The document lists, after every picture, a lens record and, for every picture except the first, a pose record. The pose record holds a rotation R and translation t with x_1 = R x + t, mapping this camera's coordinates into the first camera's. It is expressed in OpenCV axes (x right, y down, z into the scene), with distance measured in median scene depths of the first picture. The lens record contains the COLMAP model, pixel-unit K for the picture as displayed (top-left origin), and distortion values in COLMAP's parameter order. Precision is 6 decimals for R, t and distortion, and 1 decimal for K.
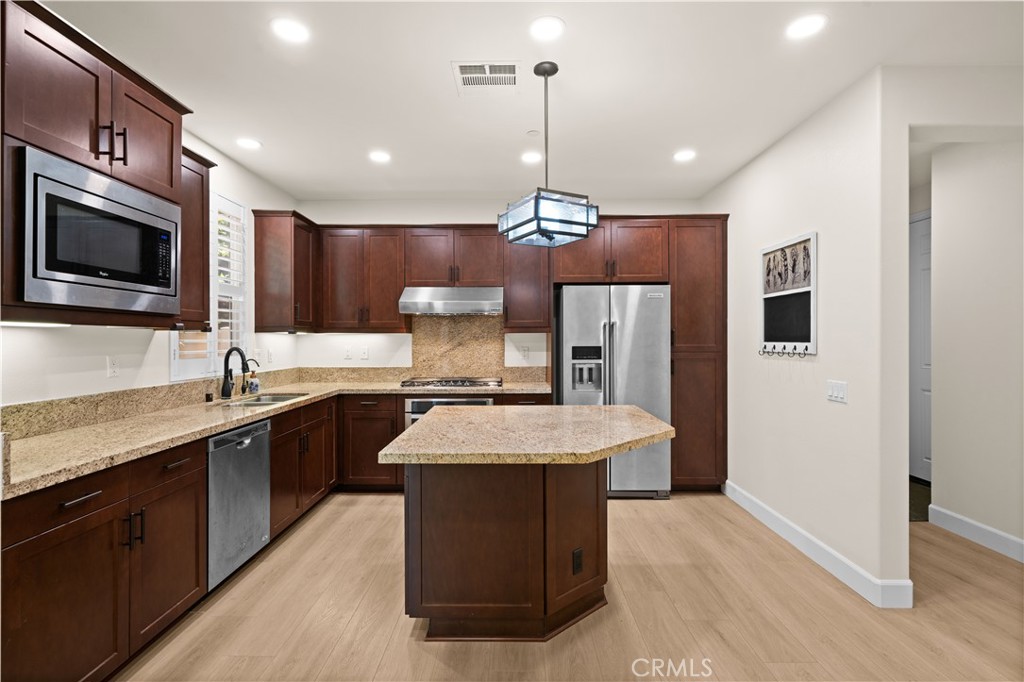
lens RADIAL K [[480.6, 0, 509.2], [0, 480.6, 339.4], [0, 0, 1]] dist [-0.002207, -0.000232]
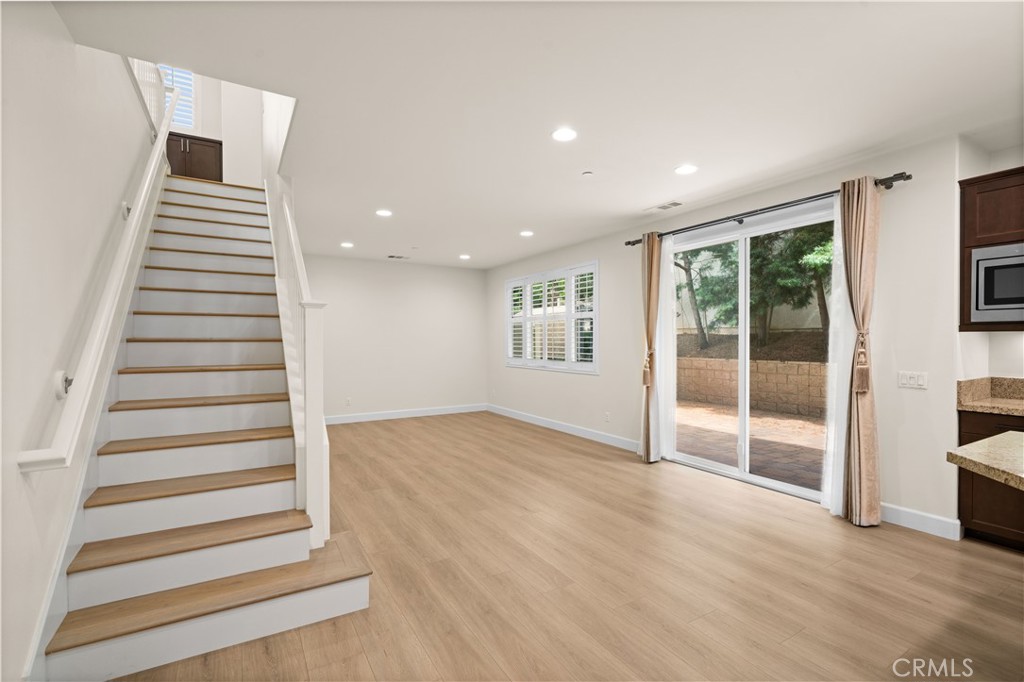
lens RADIAL K [[443.7, 0, 496.7], [0, 443.7, 342.9], [0, 0, 1]] dist [-0.000235, -0.000051]
pose [[-0.869461, 0.002813, -0.493993, 0.661357], [0.002685, 0.999996, 0.000970, 0.003274], [0.493994, -0.000483, -0.869465, 0.601442]]
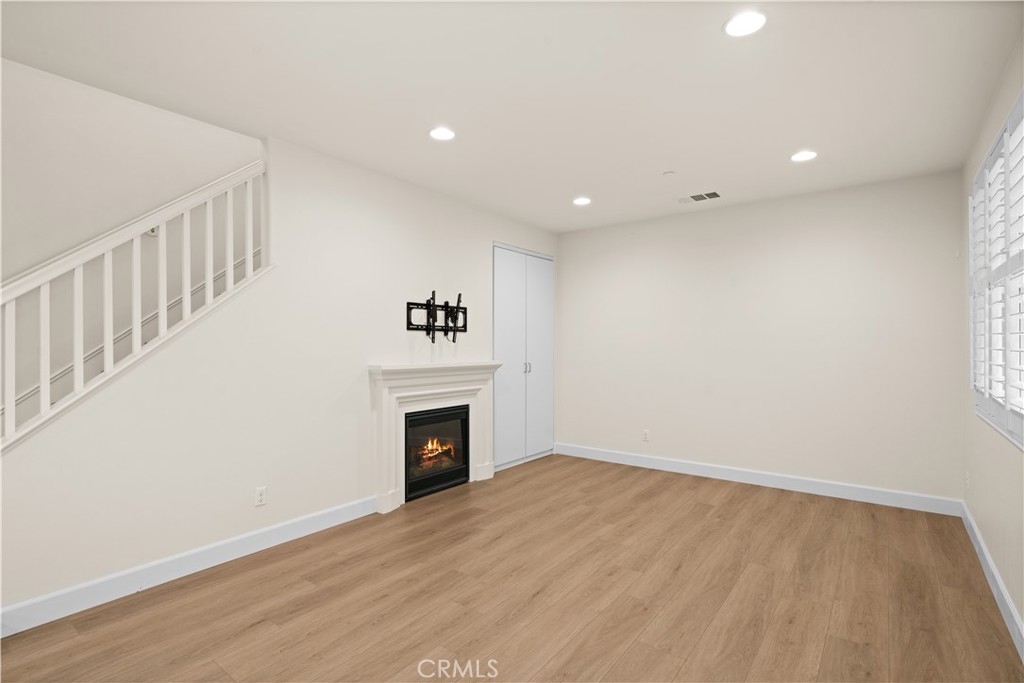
lens RADIAL K [[492.0, 0, 512.0], [0, 492.0, 341.5], [0, 0, 1]] dist [0.001007, 0.000158]
pose [[-0.800851, 0.005398, 0.598839, -0.257335], [0.001414, 0.999974, -0.007123, -0.001034], [-0.598862, -0.004857, -0.800838, -0.023529]]
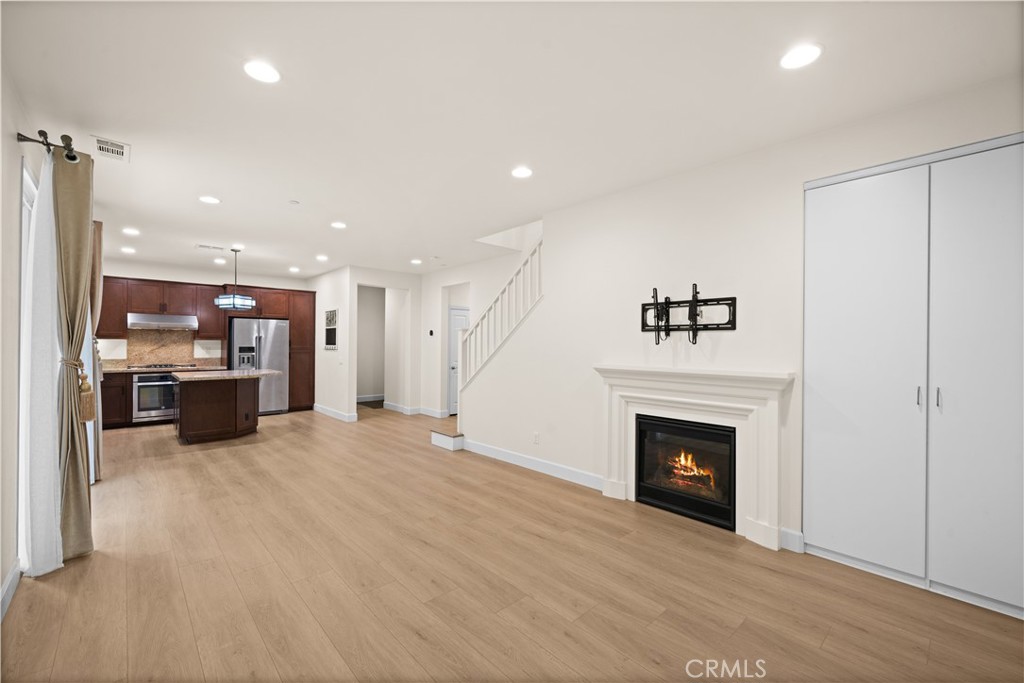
lens RADIAL K [[427.0, 0, 512.0], [0, 427.0, 341.5], [0, 0, 1]] dist [-0.000644, -0.000106]
pose [[0.732254, 0.011212, 0.680939, -0.275523], [-0.007662, 0.999937, -0.008225, -0.002607], [-0.680988, 0.000805, 0.732294, -1.230874]]
